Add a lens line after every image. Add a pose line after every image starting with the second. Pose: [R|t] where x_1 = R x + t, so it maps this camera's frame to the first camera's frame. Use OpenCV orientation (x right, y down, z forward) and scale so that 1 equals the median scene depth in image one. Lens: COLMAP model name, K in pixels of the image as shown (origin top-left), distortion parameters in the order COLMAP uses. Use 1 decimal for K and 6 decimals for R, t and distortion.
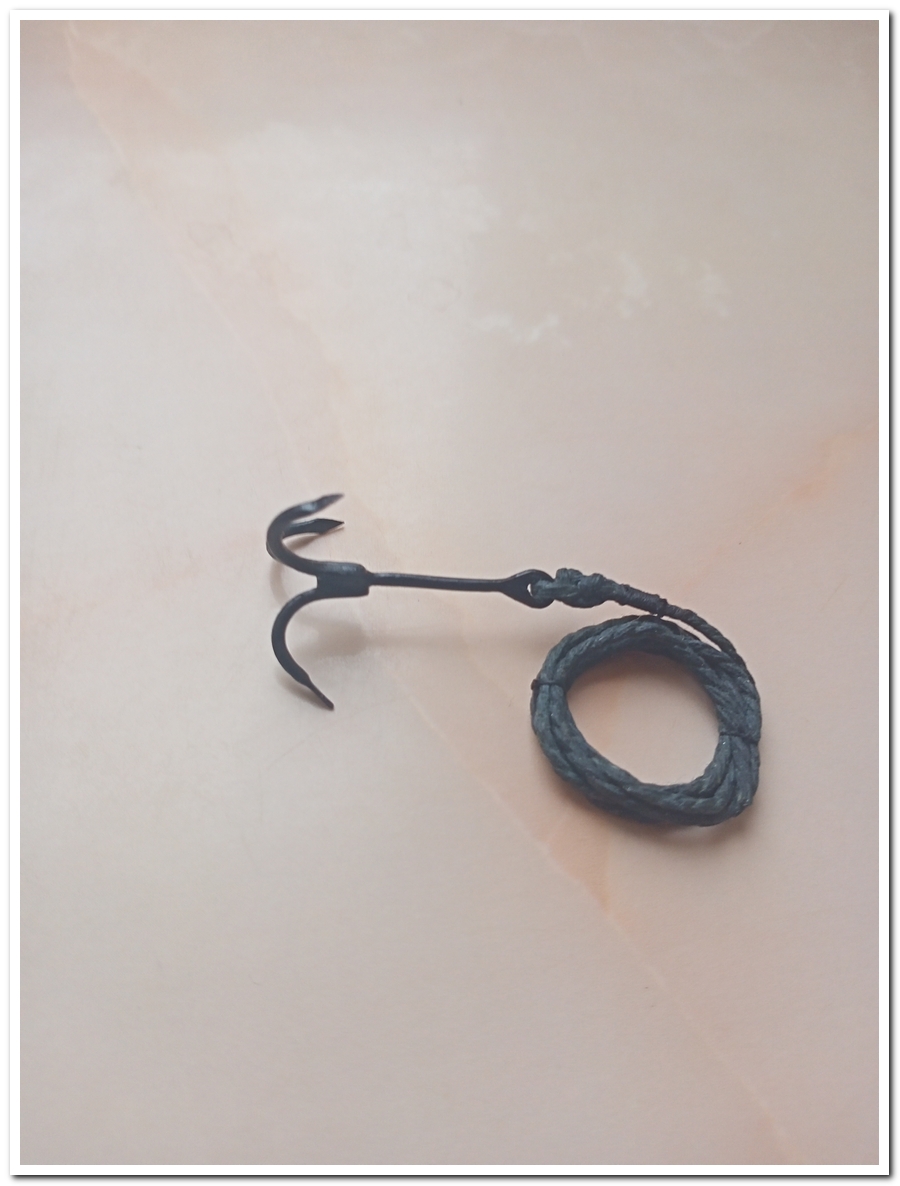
lens RADIAL K [[1036.7, 0, 427.5], [0, 1036.7, 537.4], [0, 0, 1]] dist [0.139944, -0.553321]
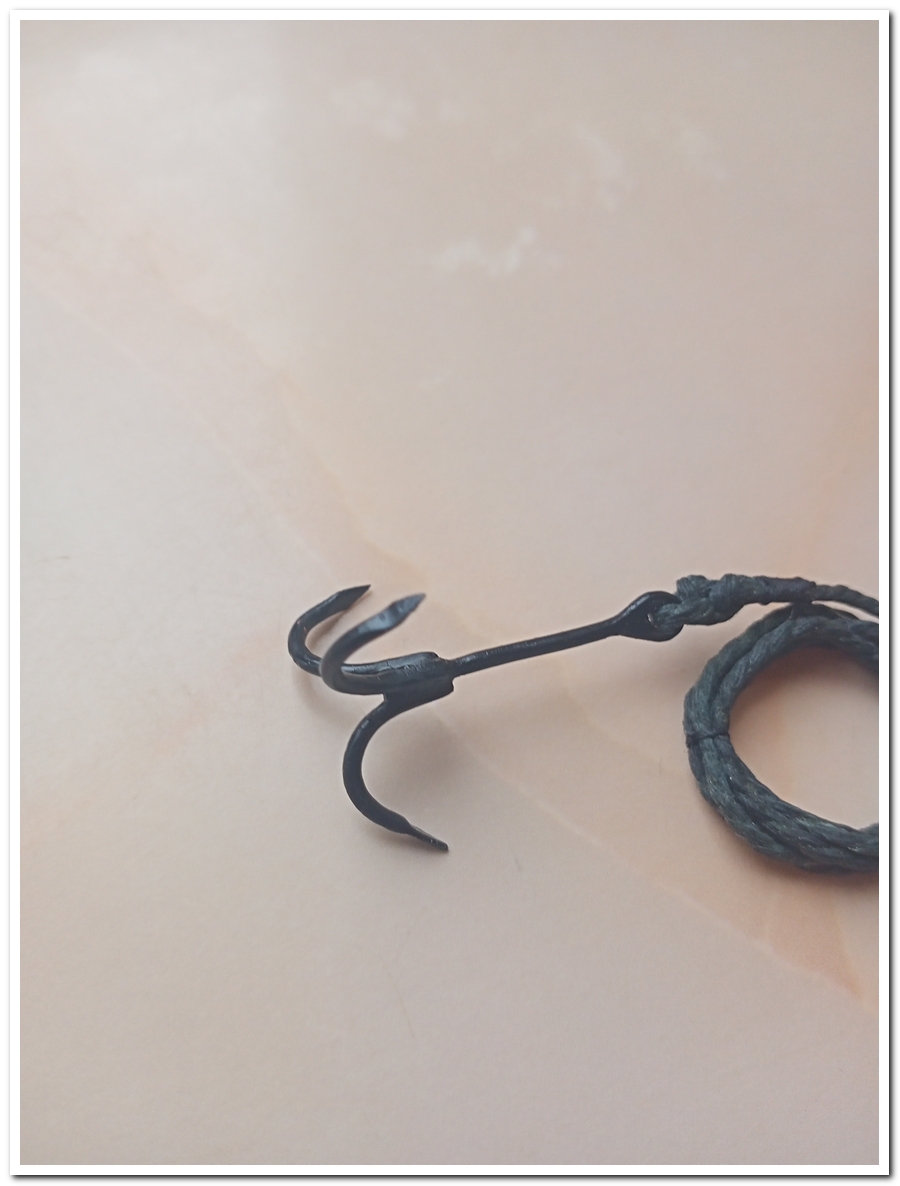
lens RADIAL K [[1101.8, 0, 450.0], [0, 1101.8, 593.0], [0, 0, 1]] dist [-0.015408, -0.002604]
pose [[0.959451, -0.262480, 0.102751, -0.118396], [0.245700, 0.957430, 0.151525, -0.125065], [-0.138149, -0.120135, 0.983098, 0.243676]]
